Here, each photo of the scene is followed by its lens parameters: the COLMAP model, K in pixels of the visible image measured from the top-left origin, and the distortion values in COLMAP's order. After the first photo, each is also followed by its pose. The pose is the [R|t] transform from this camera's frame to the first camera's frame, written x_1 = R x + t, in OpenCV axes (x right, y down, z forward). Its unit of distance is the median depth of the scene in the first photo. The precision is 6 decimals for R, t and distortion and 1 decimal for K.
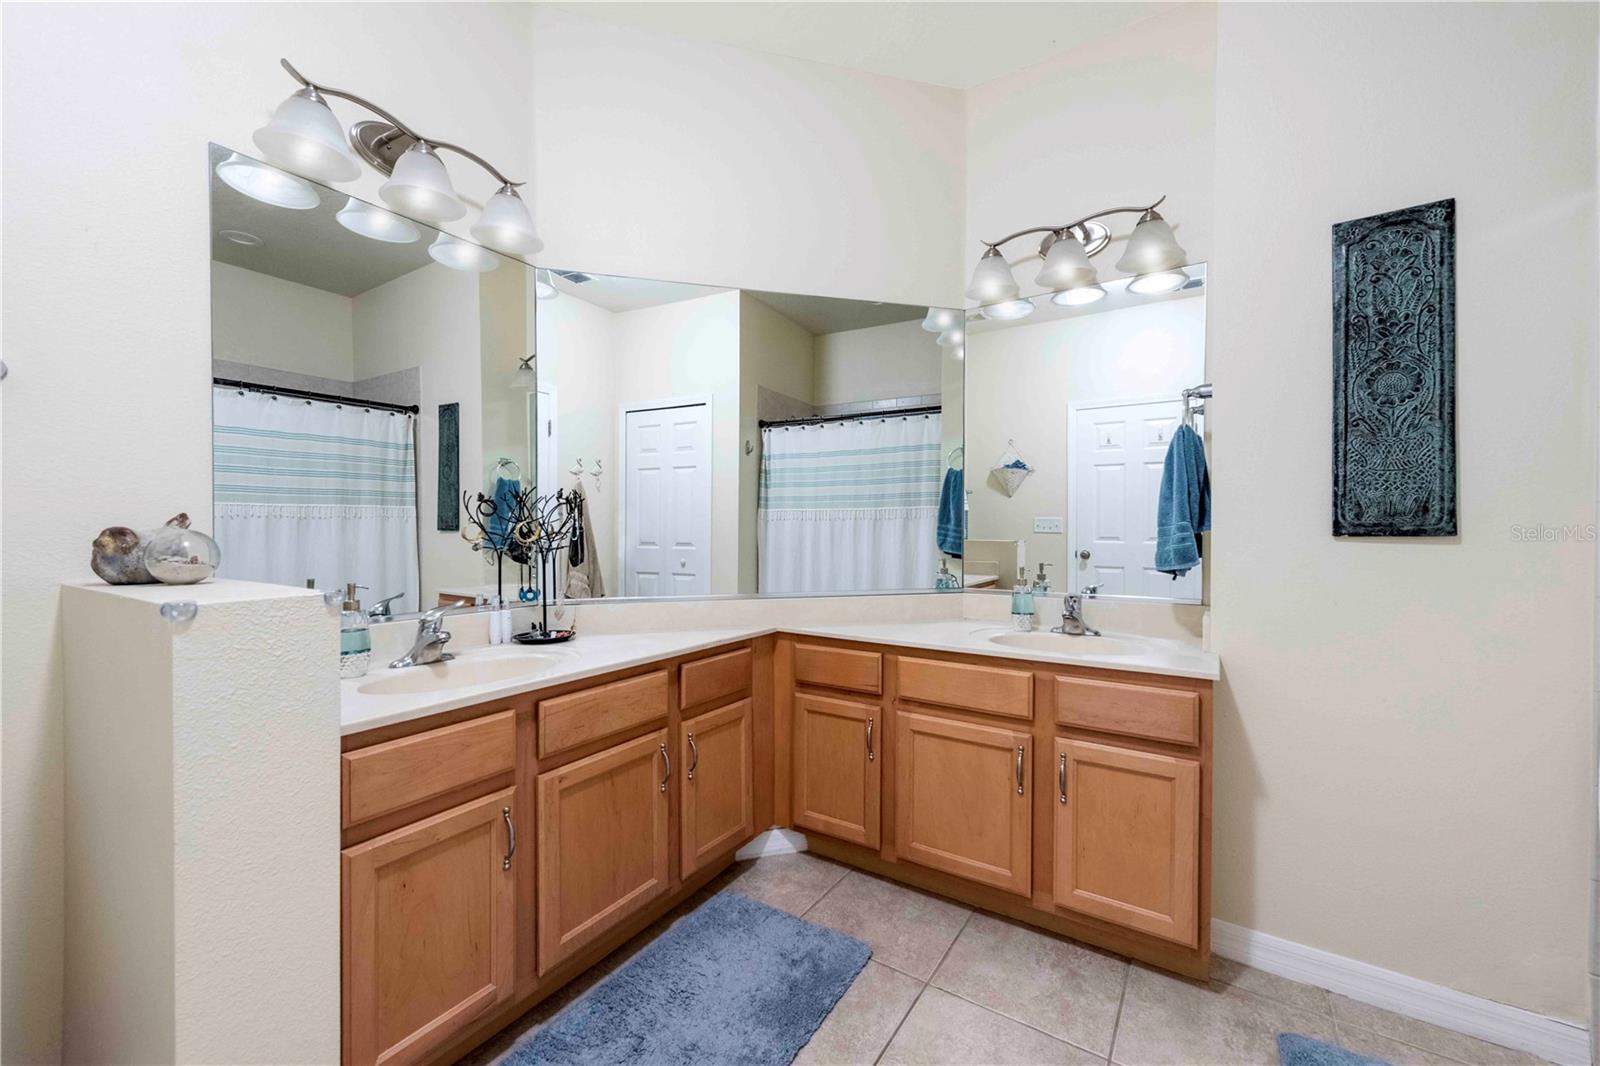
lens RADIAL K [[617.7, 0, 793.2], [0, 617.7, 527.6], [0, 0, 1]] dist [0.016782, -0.003268]
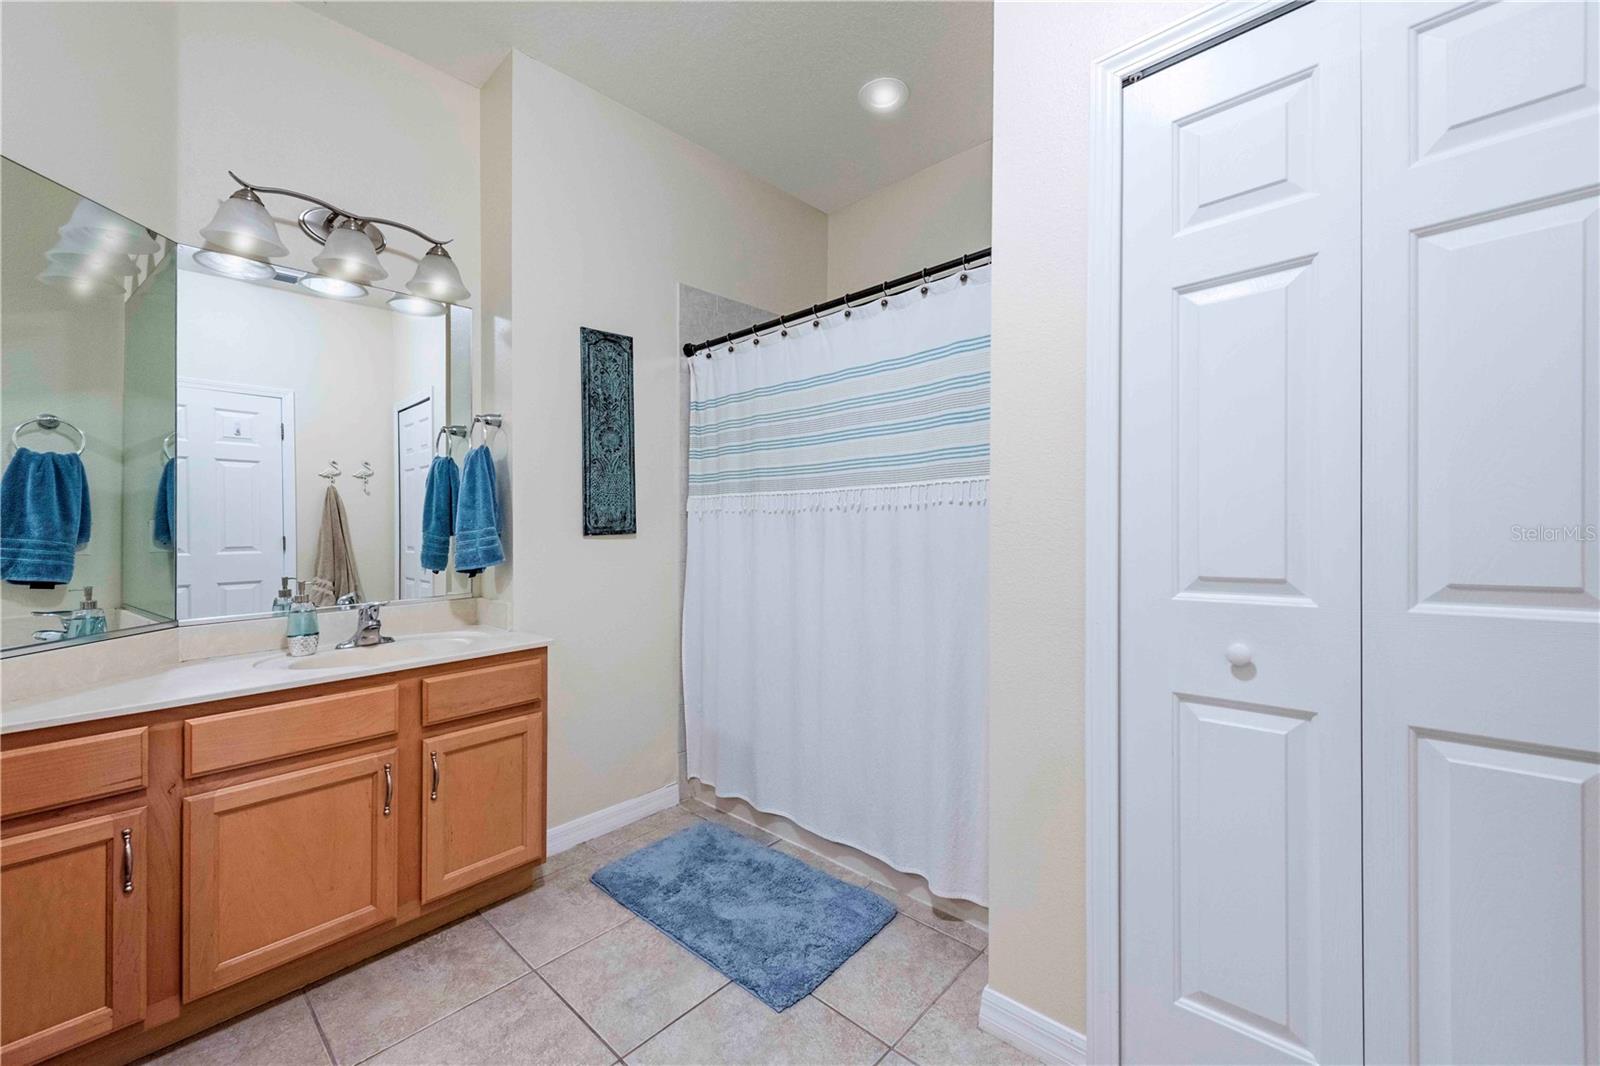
lens RADIAL K [[617.7, 0, 793.2], [0, 617.7, 527.6], [0, 0, 1]] dist [0.016782, -0.003268]
pose [[0.209667, -0.013247, 0.977683, -0.480874], [0.017083, 0.999805, 0.009883, -0.011629], [-0.977624, 0.014630, 0.209853, 0.202871]]
